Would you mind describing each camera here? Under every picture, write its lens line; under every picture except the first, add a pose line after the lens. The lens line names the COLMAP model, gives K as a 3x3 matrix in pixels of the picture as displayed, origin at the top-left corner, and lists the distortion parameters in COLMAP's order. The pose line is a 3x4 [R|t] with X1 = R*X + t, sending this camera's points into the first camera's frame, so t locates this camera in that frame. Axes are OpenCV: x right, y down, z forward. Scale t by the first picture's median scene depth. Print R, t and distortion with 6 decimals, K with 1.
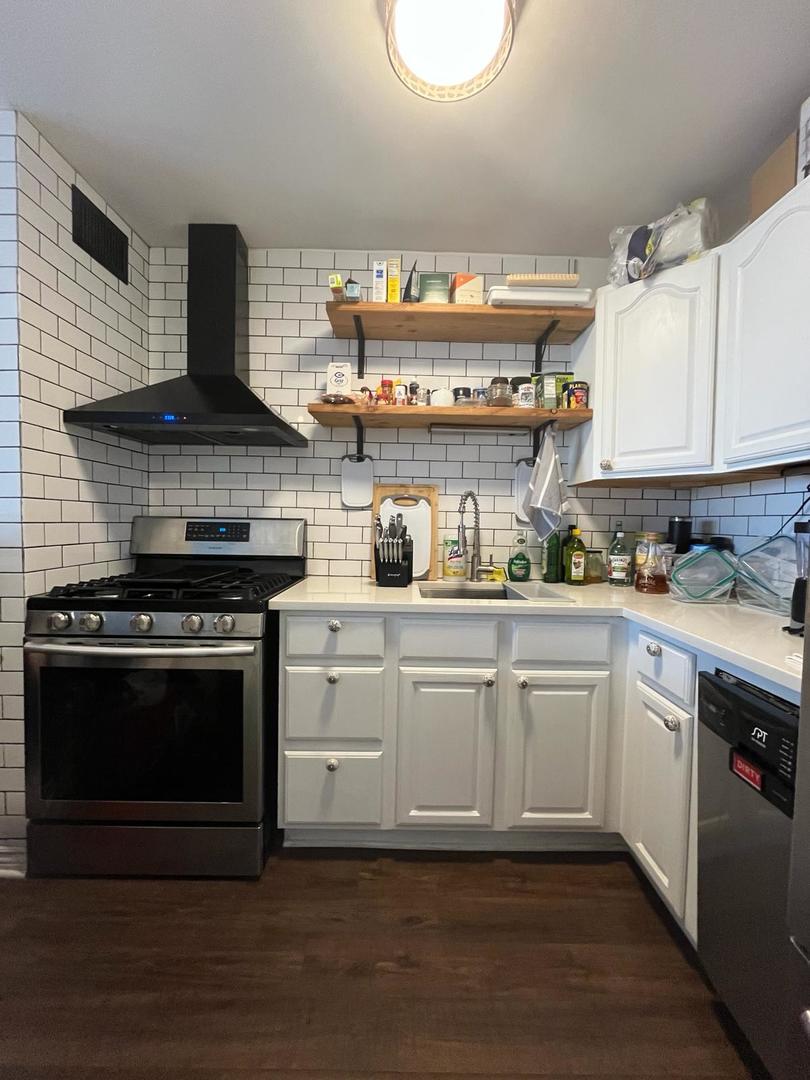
lens RADIAL K [[431.4, 0, 405.0], [0, 431.4, 540.0], [0, 0, 1]] dist [0.000294, 0.000044]
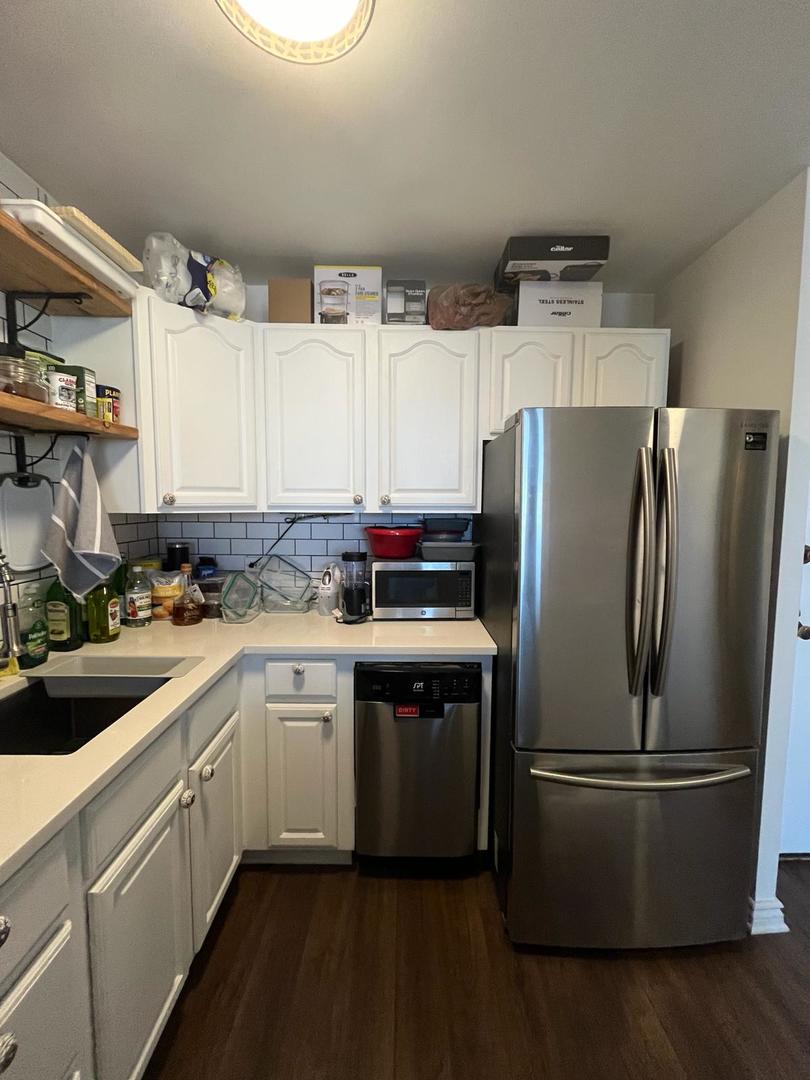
lens RADIAL K [[431.4, 0, 405.0], [0, 431.4, 540.0], [0, 0, 1]] dist [0.000294, 0.000044]
pose [[0.000357, -0.105974, 0.994369, -0.437599], [0.037690, 0.993664, 0.105886, -0.166732], [-0.999289, 0.037440, 0.004349, 0.510329]]
